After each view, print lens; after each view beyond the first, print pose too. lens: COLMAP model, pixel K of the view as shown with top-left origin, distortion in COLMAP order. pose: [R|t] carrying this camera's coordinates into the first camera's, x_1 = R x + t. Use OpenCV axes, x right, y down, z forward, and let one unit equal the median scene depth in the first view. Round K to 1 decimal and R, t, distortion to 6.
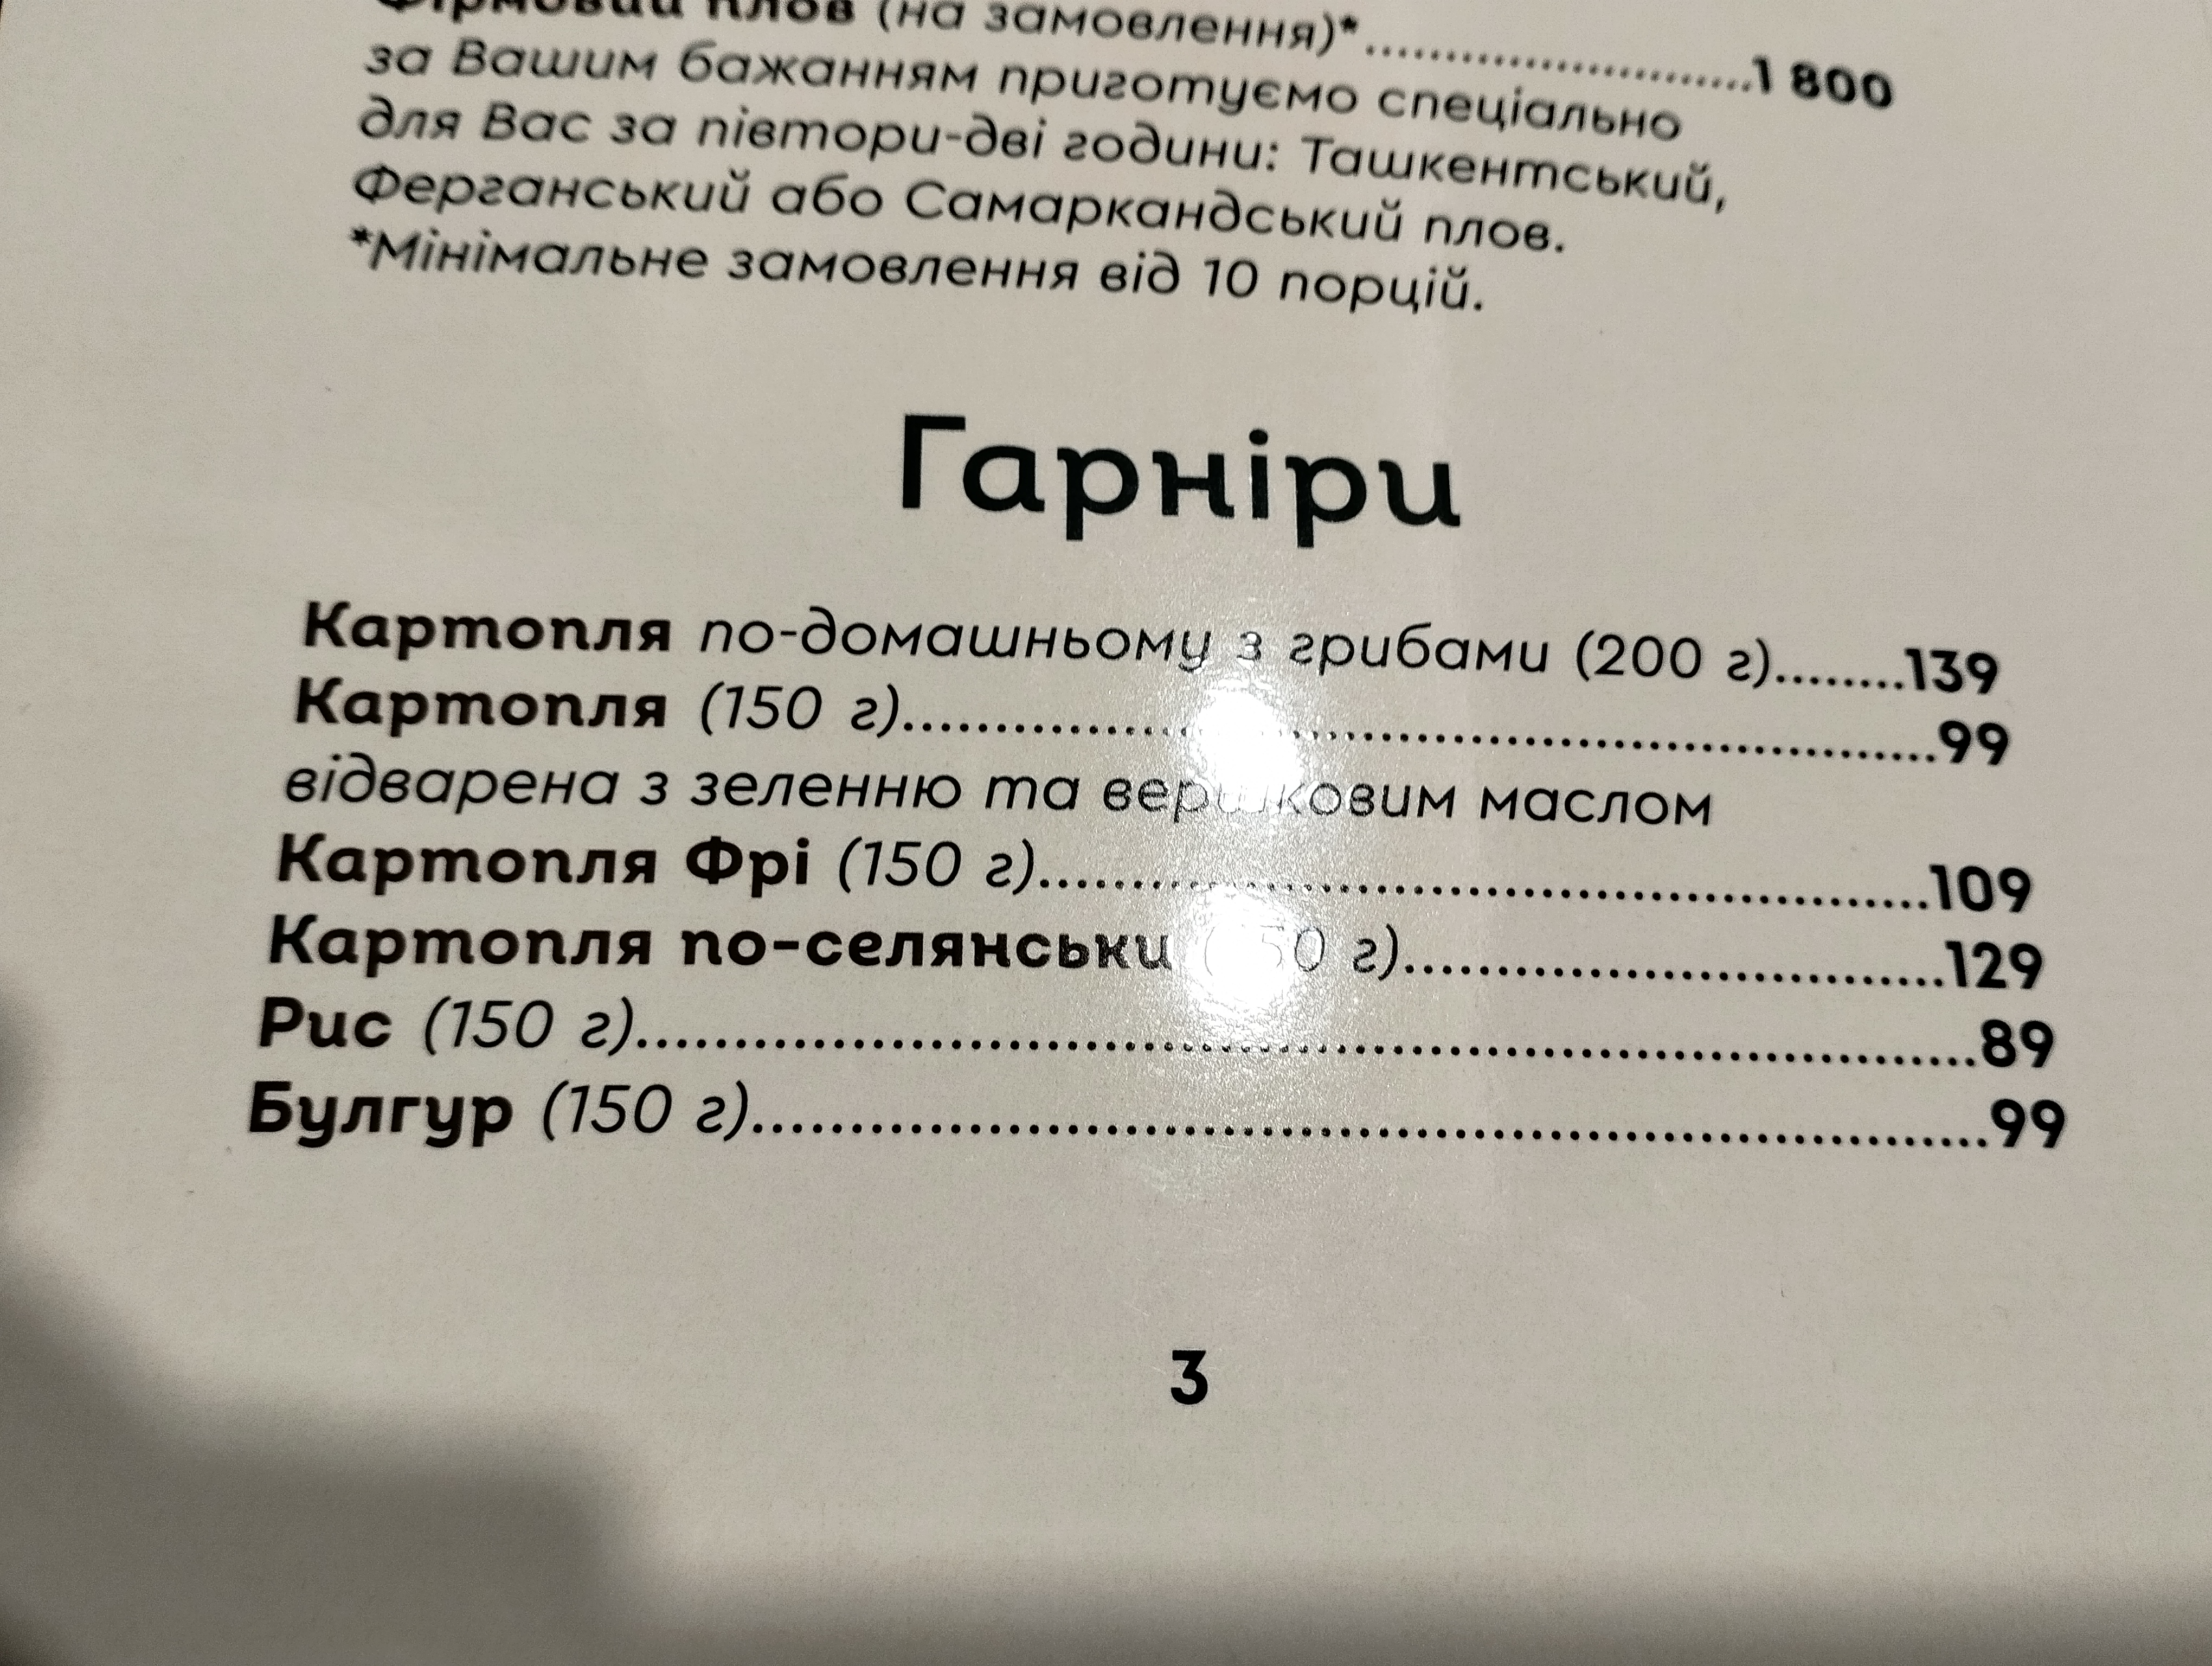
lens RADIAL K [[890.2, 0, 1107.5], [0, 890.2, 836.4], [0, 0, 1]] dist [0.008843, -0.003479]
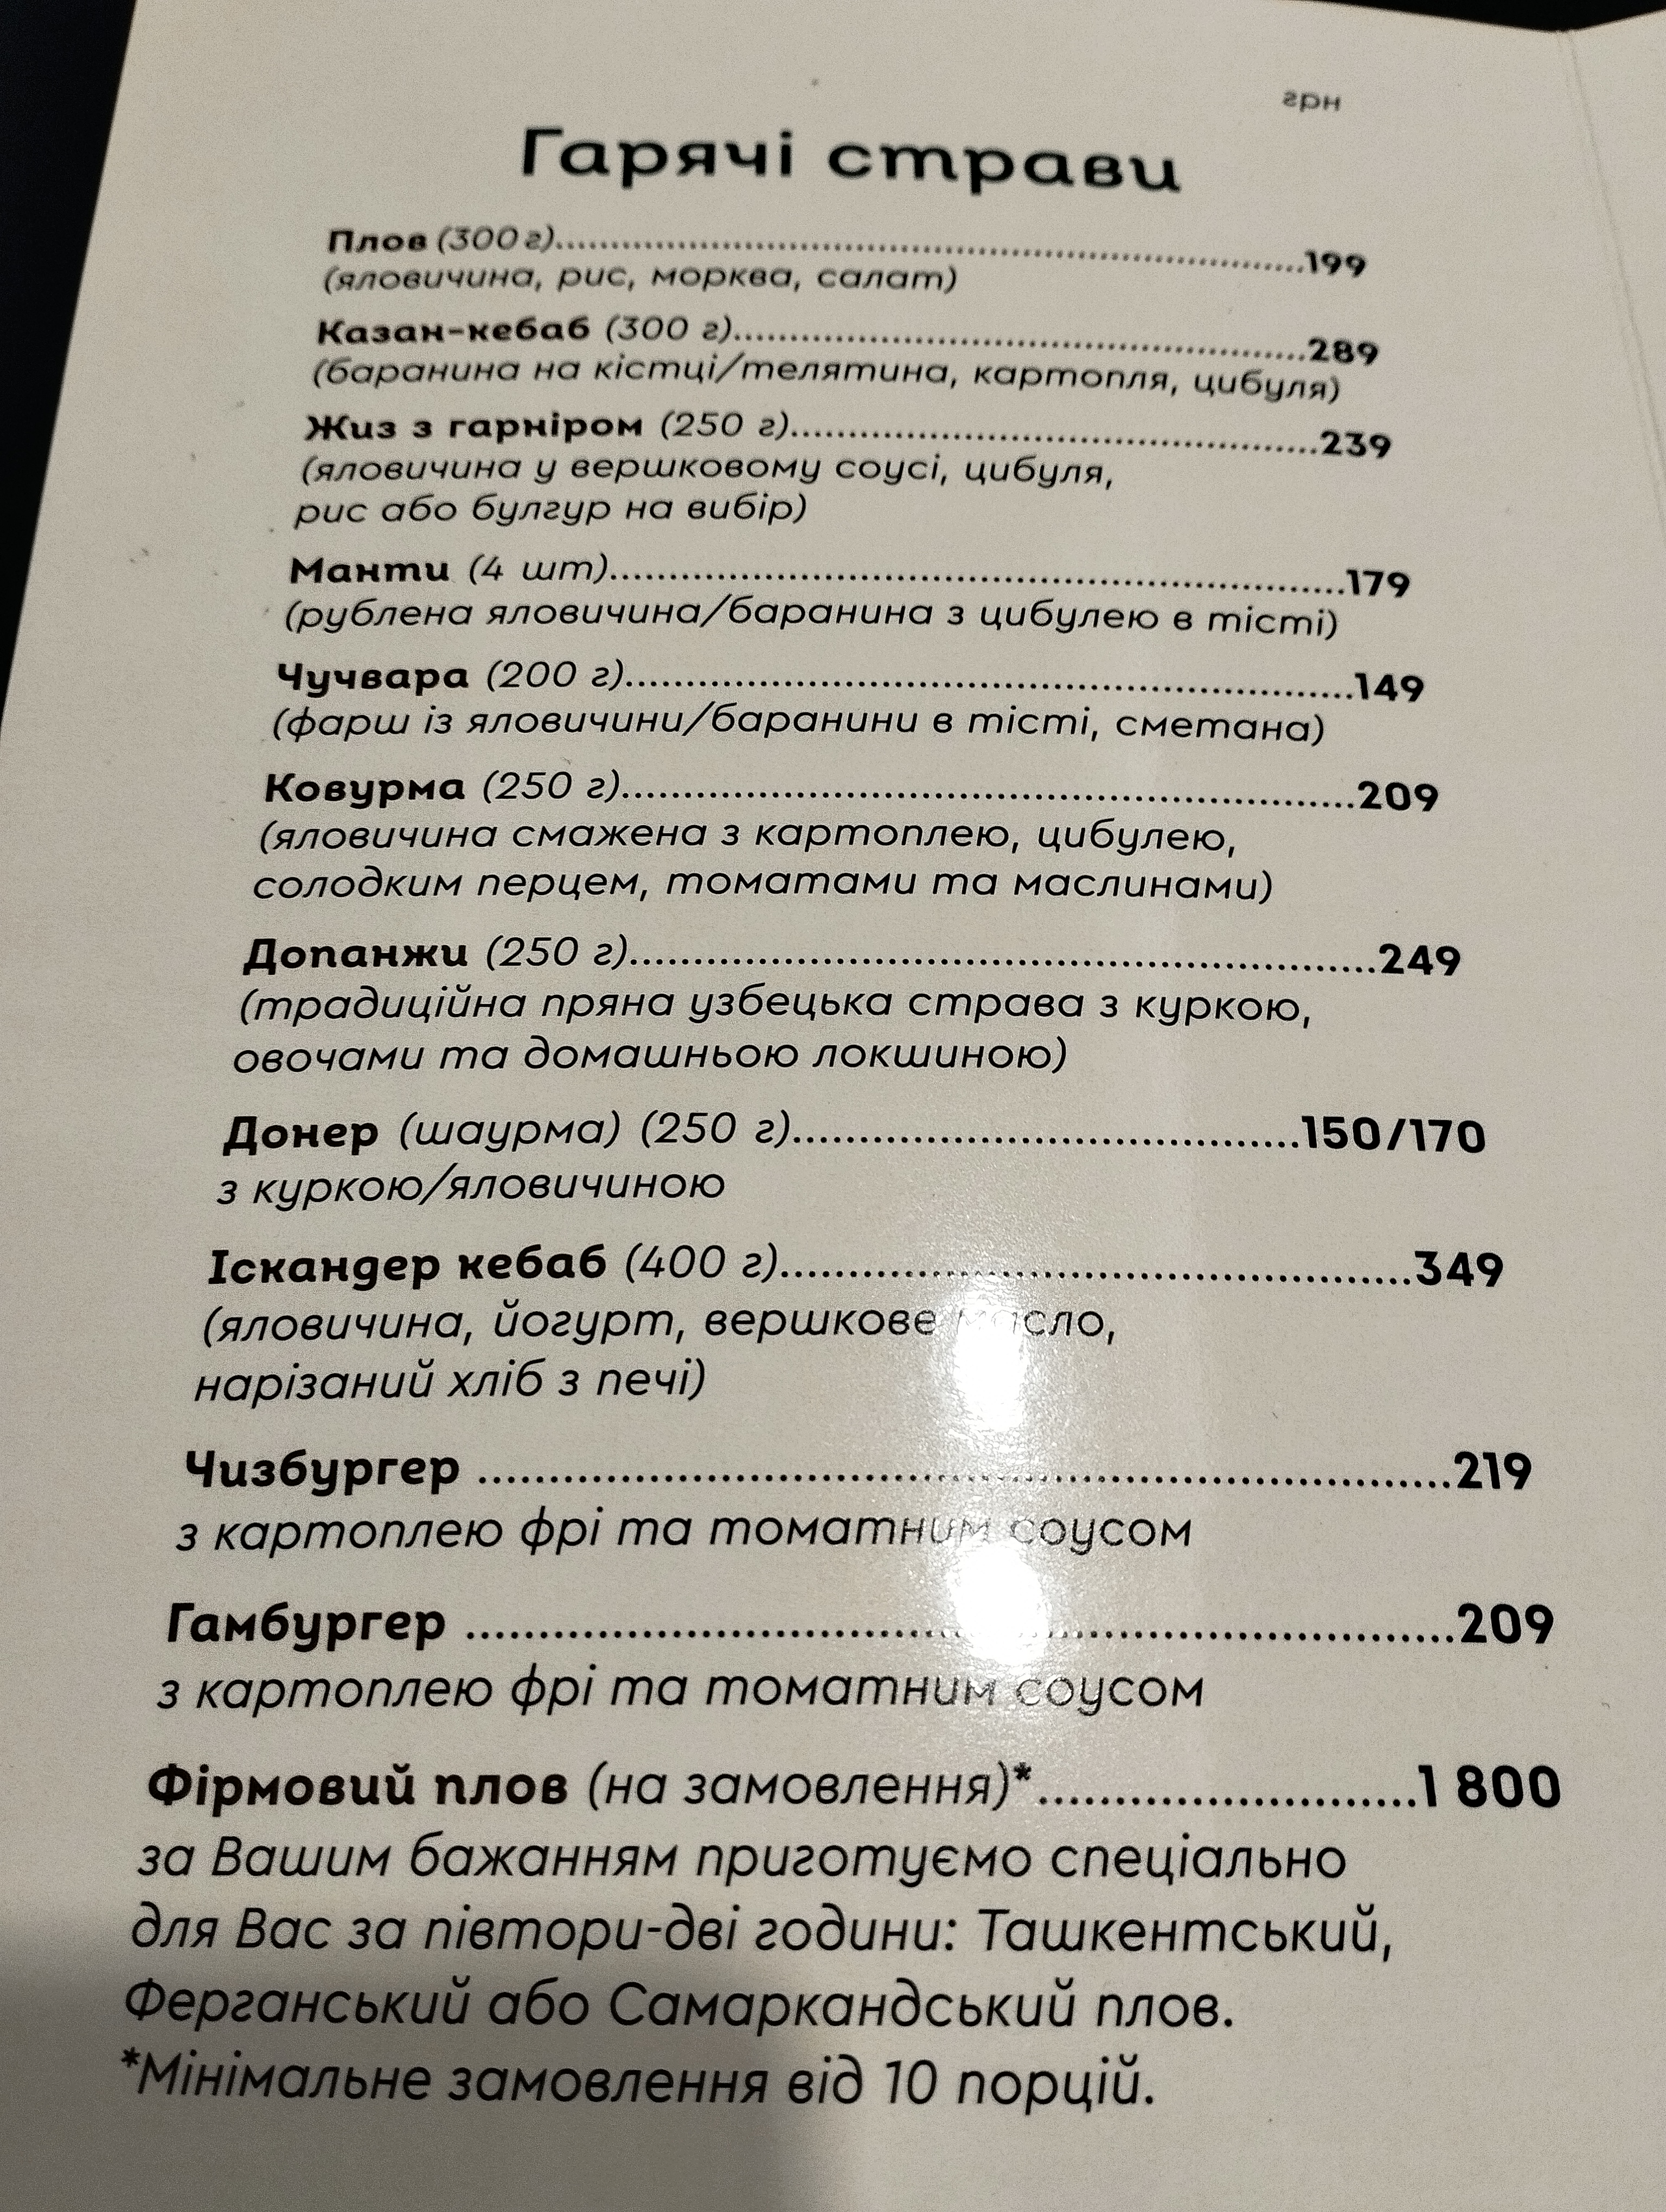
lens RADIAL K [[890.2, 0, 843.9], [0, 890.2, 1102.6], [0, 0, 1]] dist [0.008843, -0.003479]
pose [[0.998578, -0.011412, -0.052065, 0.125395], [0.009321, 0.999147, -0.040227, -1.726728], [0.052479, 0.039685, 0.997833, -0.114550]]
